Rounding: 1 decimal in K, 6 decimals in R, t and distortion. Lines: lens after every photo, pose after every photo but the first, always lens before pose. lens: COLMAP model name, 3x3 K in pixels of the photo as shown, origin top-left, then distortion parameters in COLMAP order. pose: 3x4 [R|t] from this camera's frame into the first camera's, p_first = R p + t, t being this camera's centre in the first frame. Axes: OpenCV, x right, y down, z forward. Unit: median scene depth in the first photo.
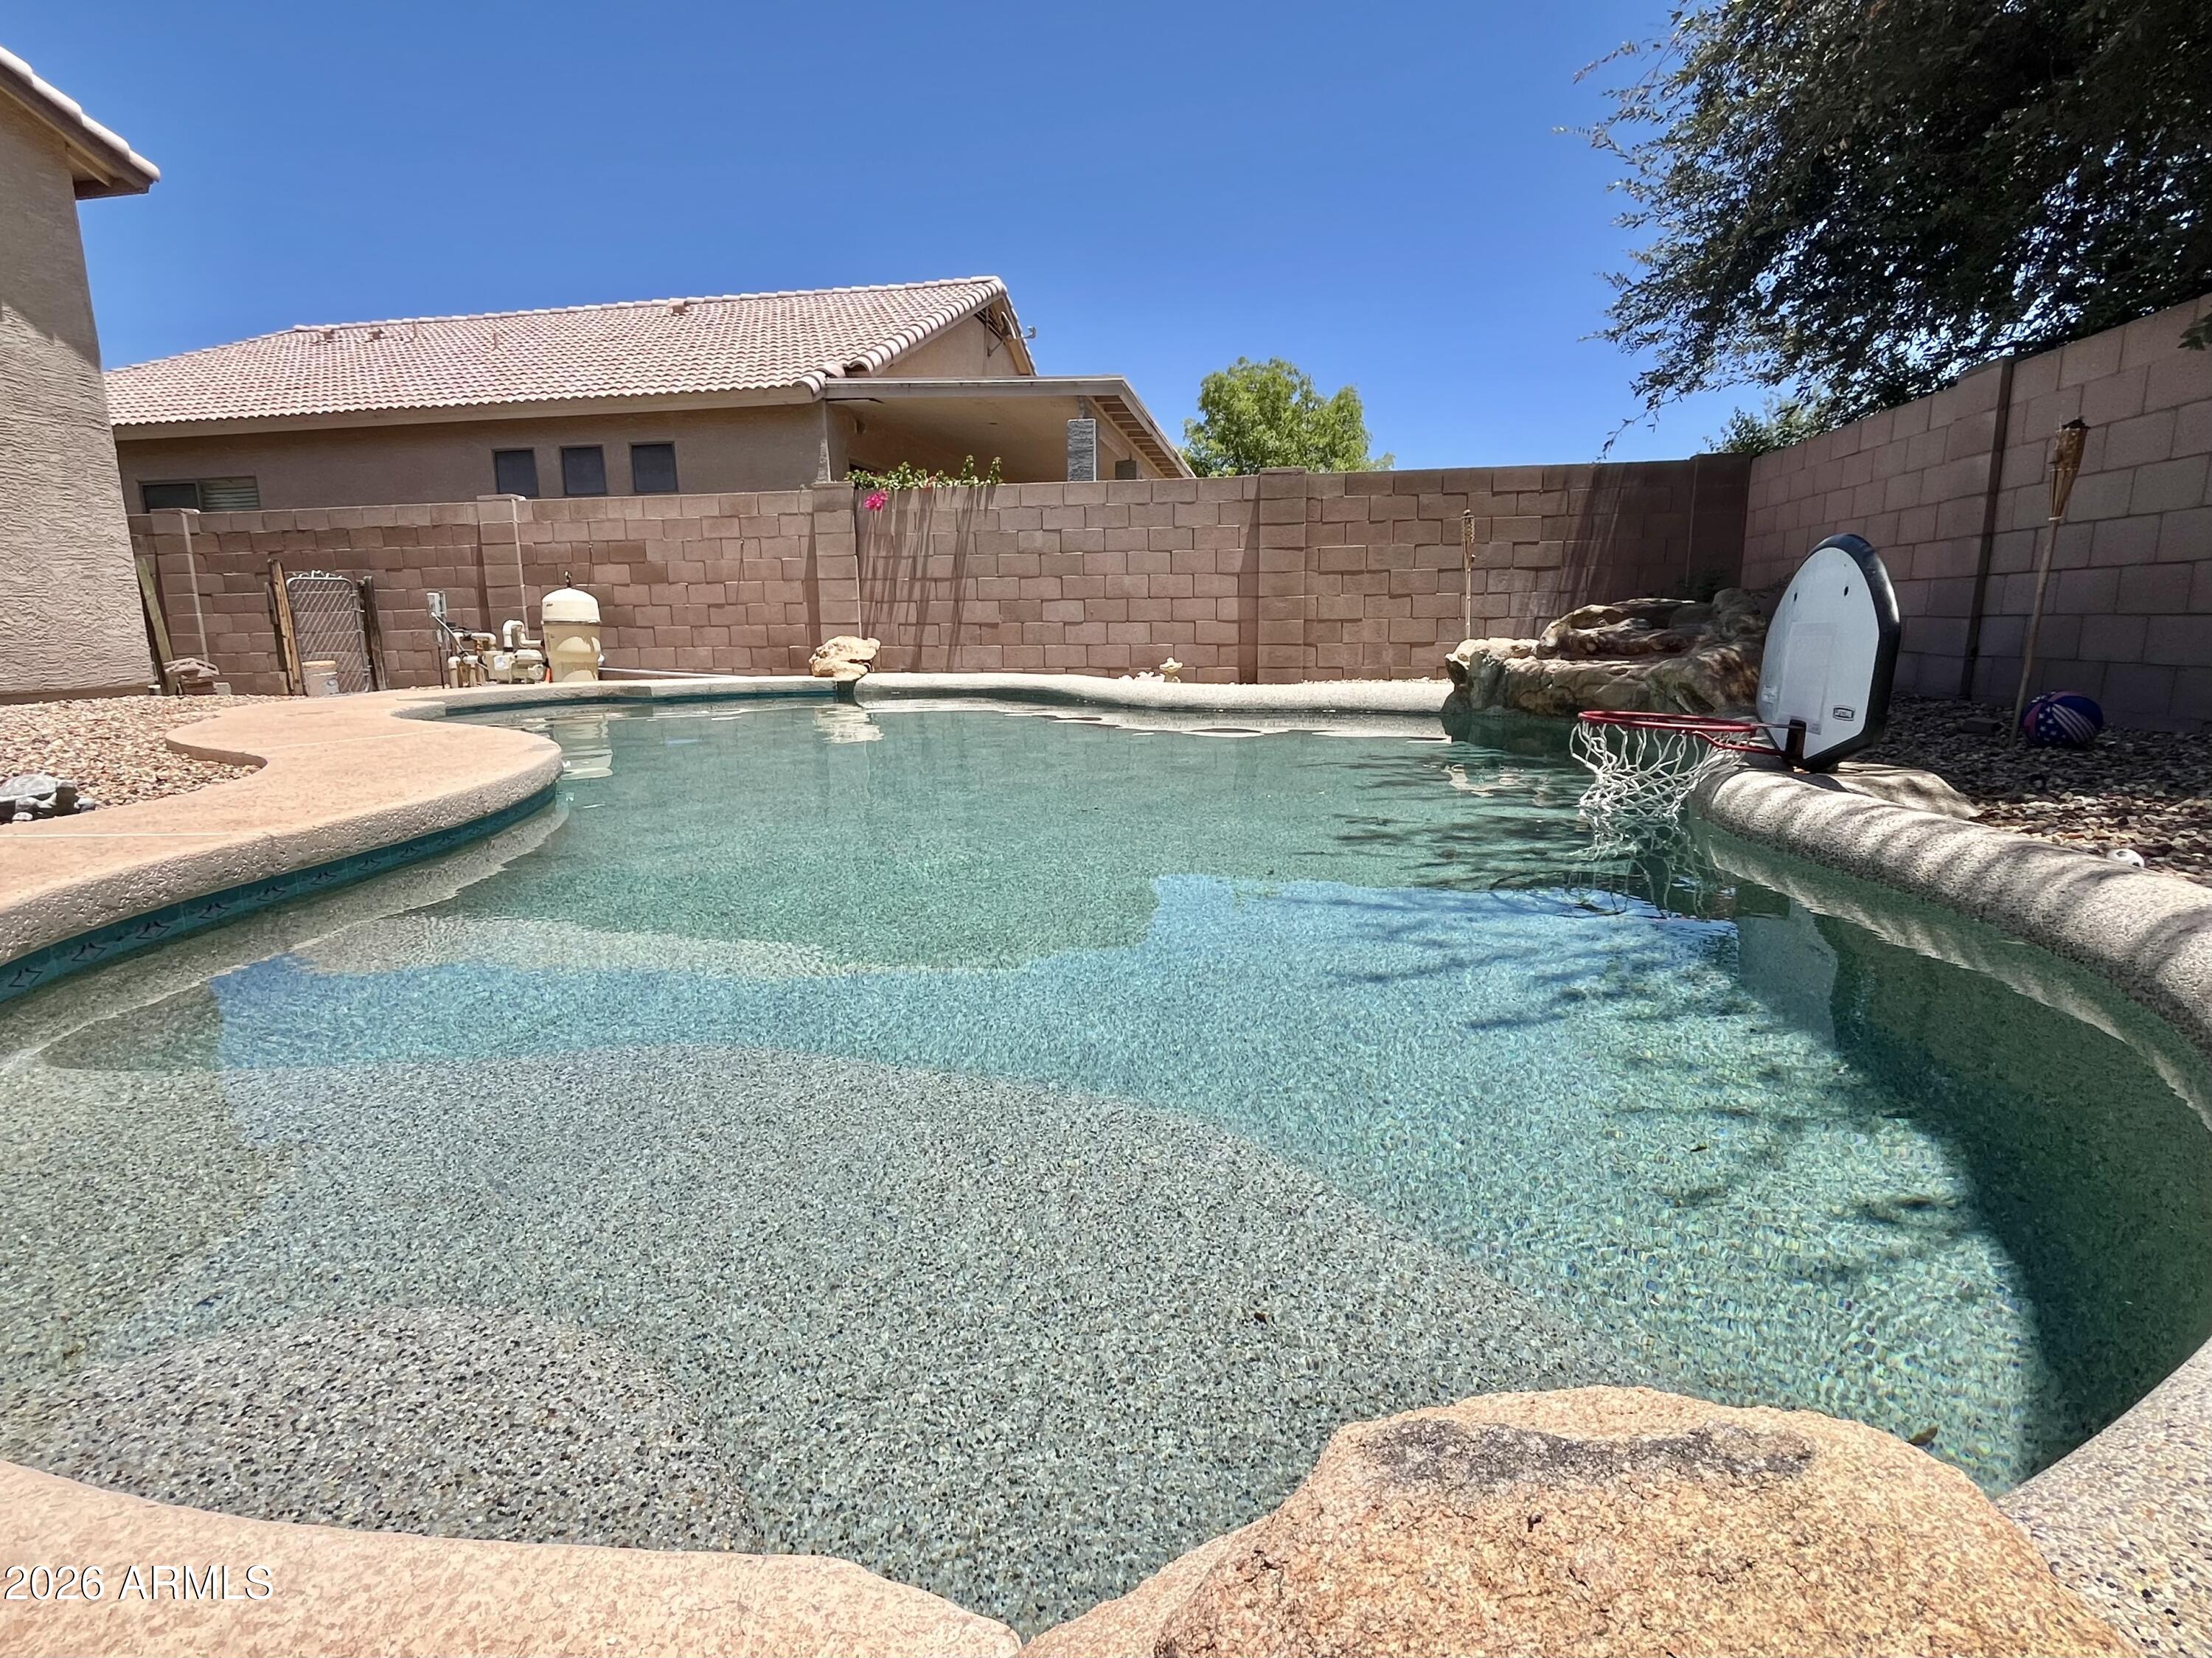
lens RADIAL K [[1065.0, 0, 1107.9], [0, 1065.0, 817.8], [0, 0, 1]] dist [-0.003580, -0.001730]
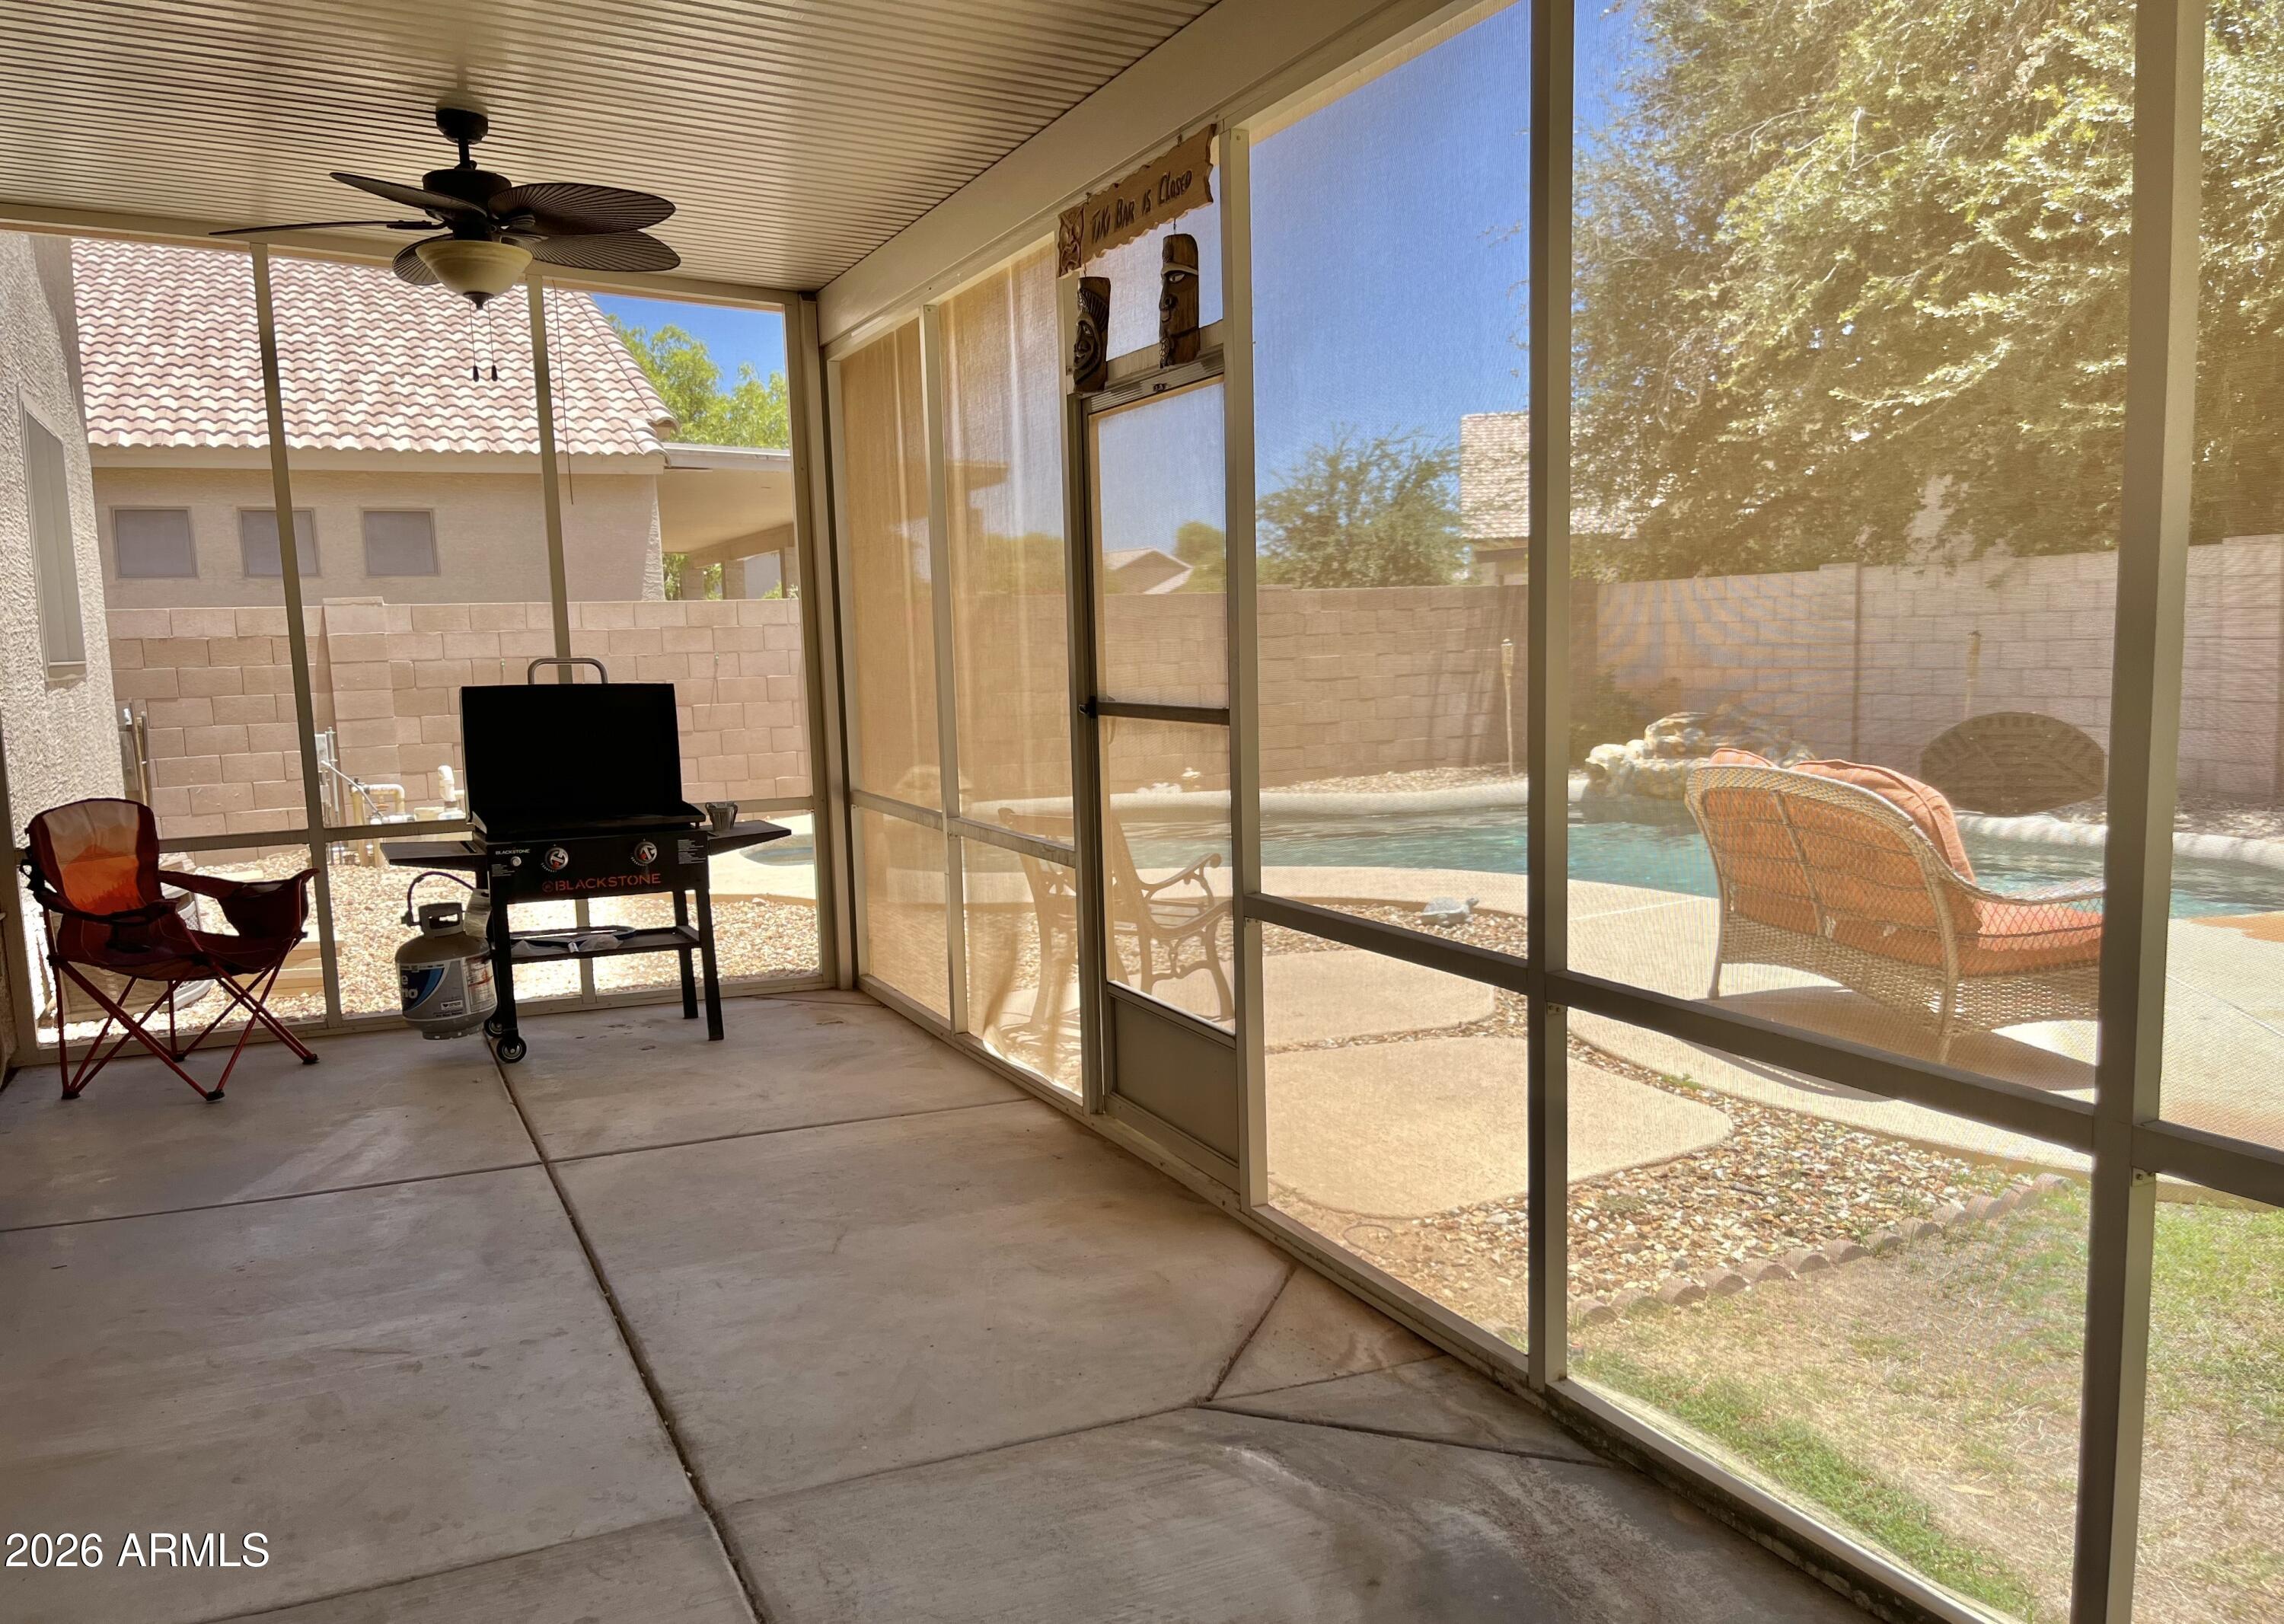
lens RADIAL K [[1708.8, 0, 1135.8], [0, 1708.8, 822.8], [0, 0, 1]] dist [0.014325, 0.002387]
pose [[0.820029, -0.075514, 0.567319, -0.919494], [0.123600, 0.991232, -0.046716, -0.029193], [-0.558817, 0.108429, 0.822172, -0.295044]]
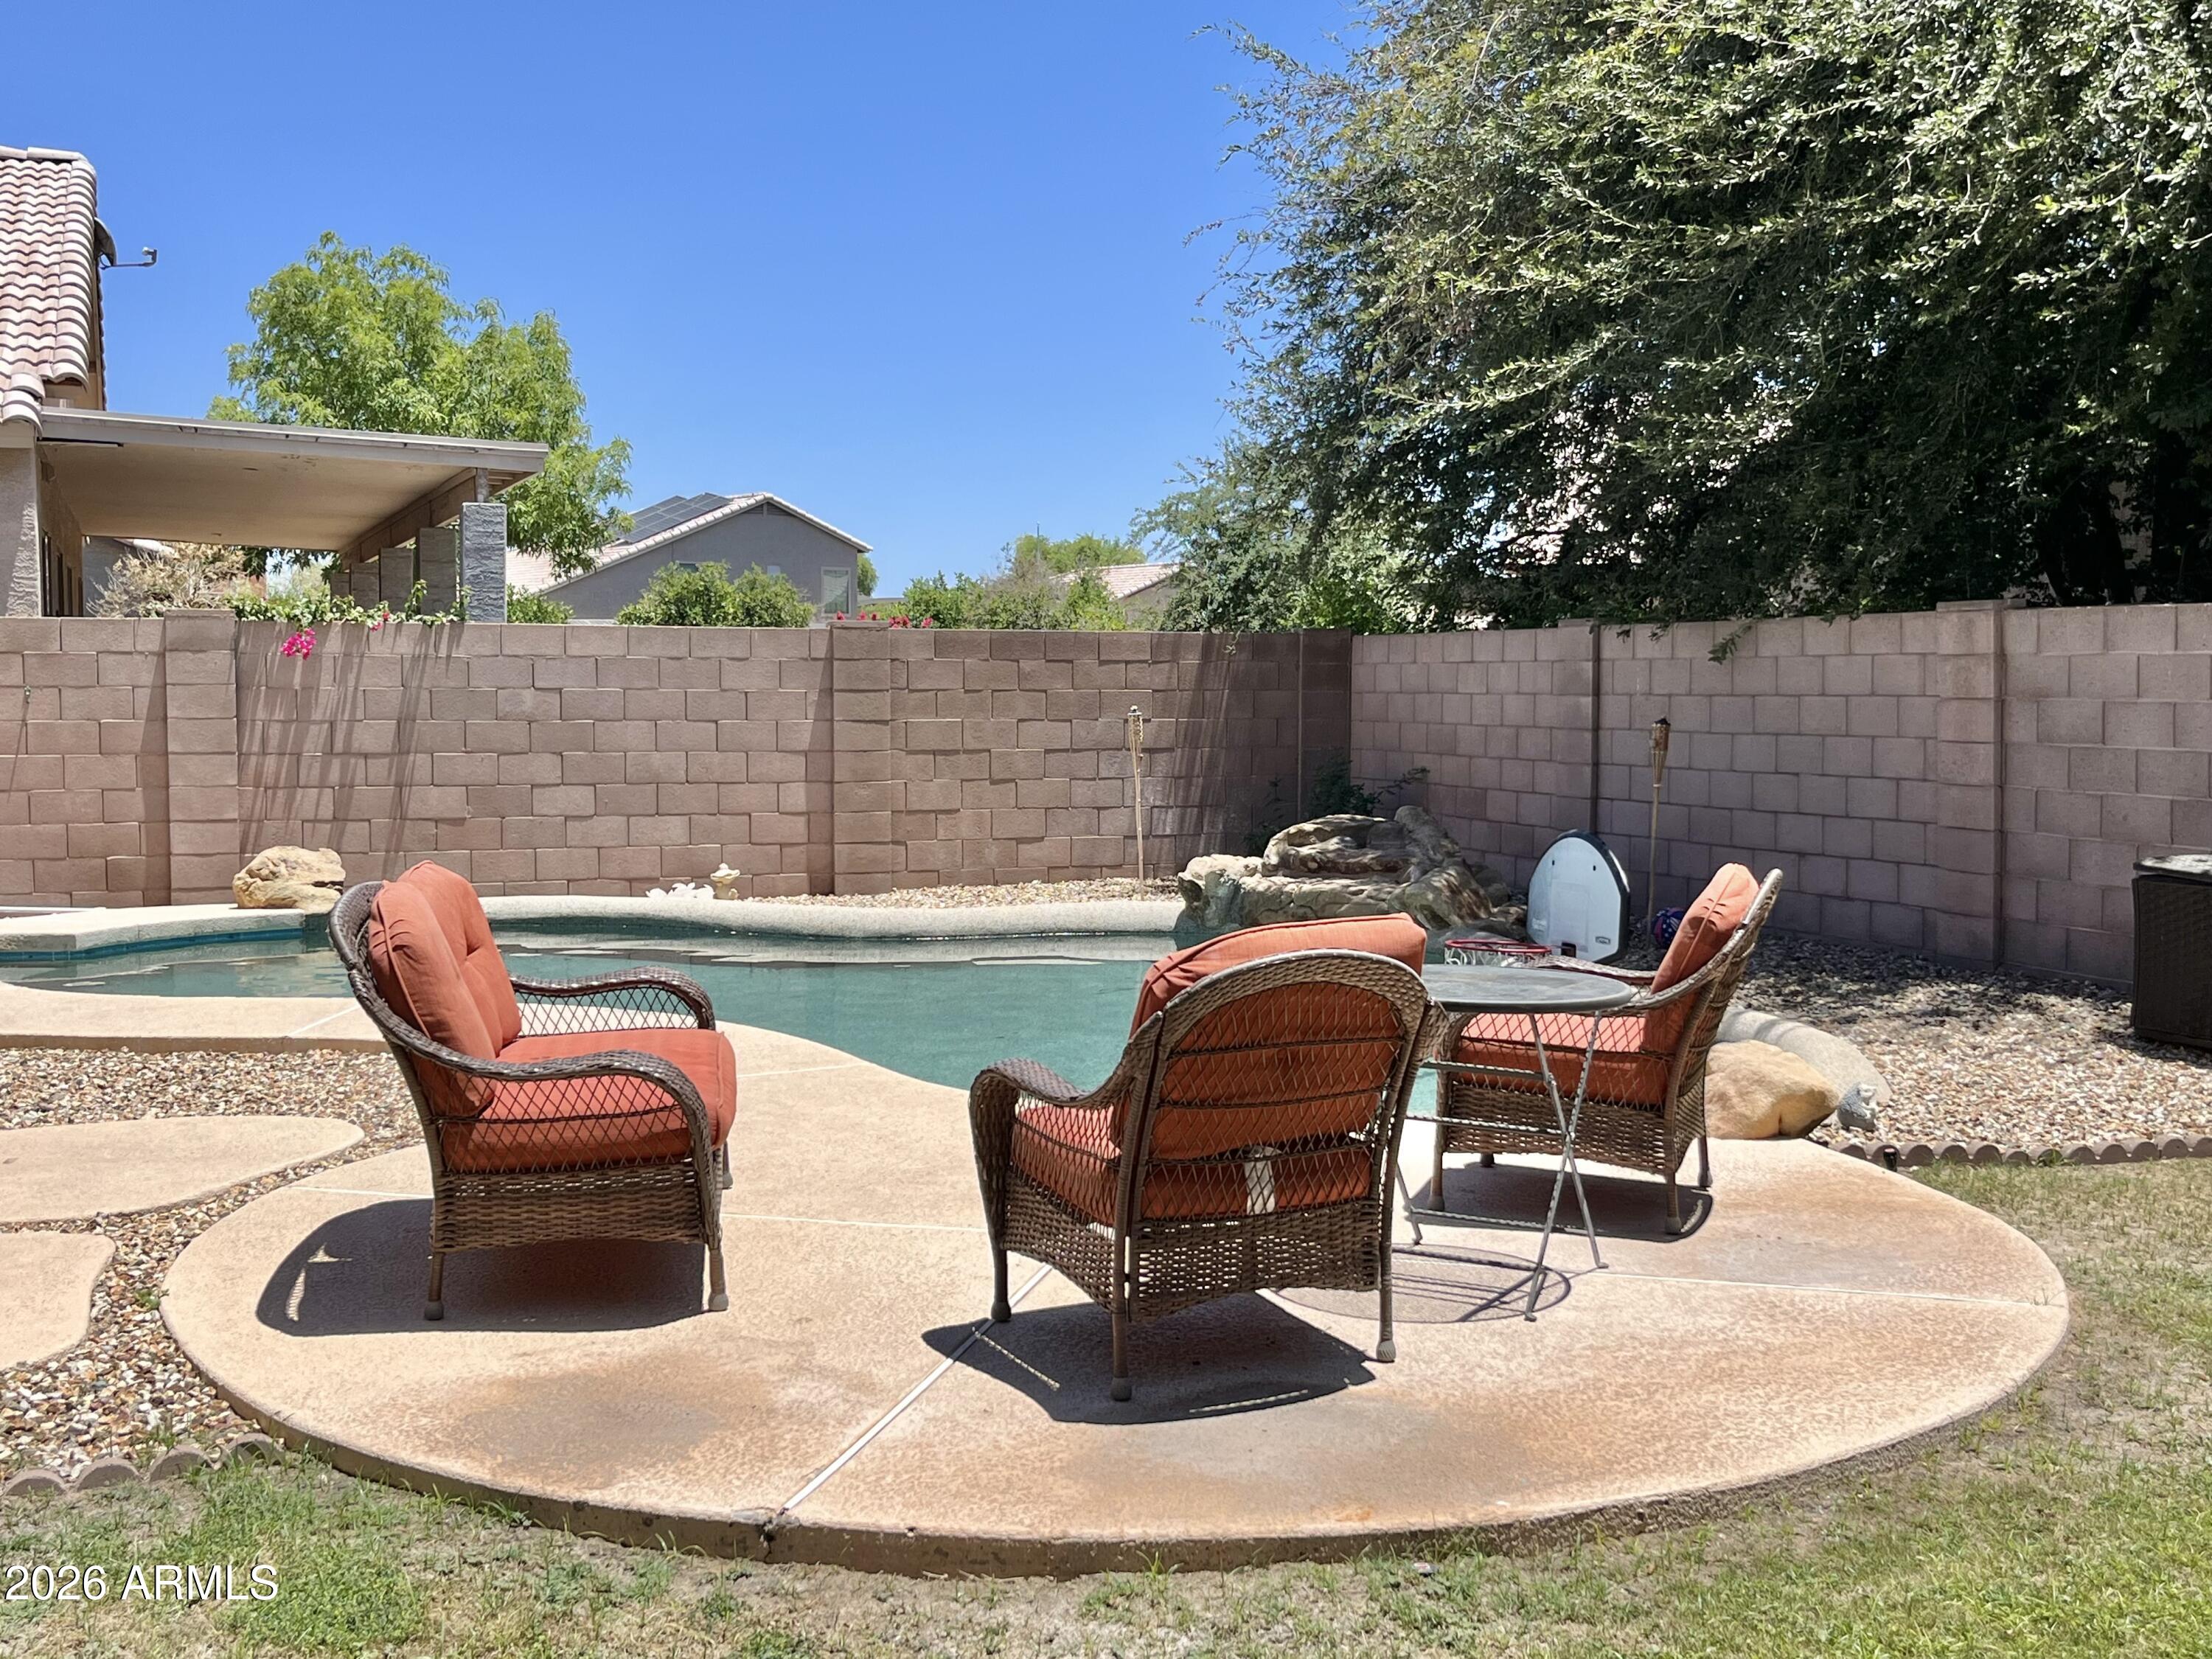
lens RADIAL K [[2372.0, 0, 1112.7], [0, 2372.0, 820.3], [0, 0, 1]] dist [0.050049, 0.000000]
pose [[0.851906, -0.016312, 0.523440, -0.587017], [0.081853, 0.991378, -0.102324, 0.011065], [-0.517258, 0.130016, 0.845896, -0.549782]]
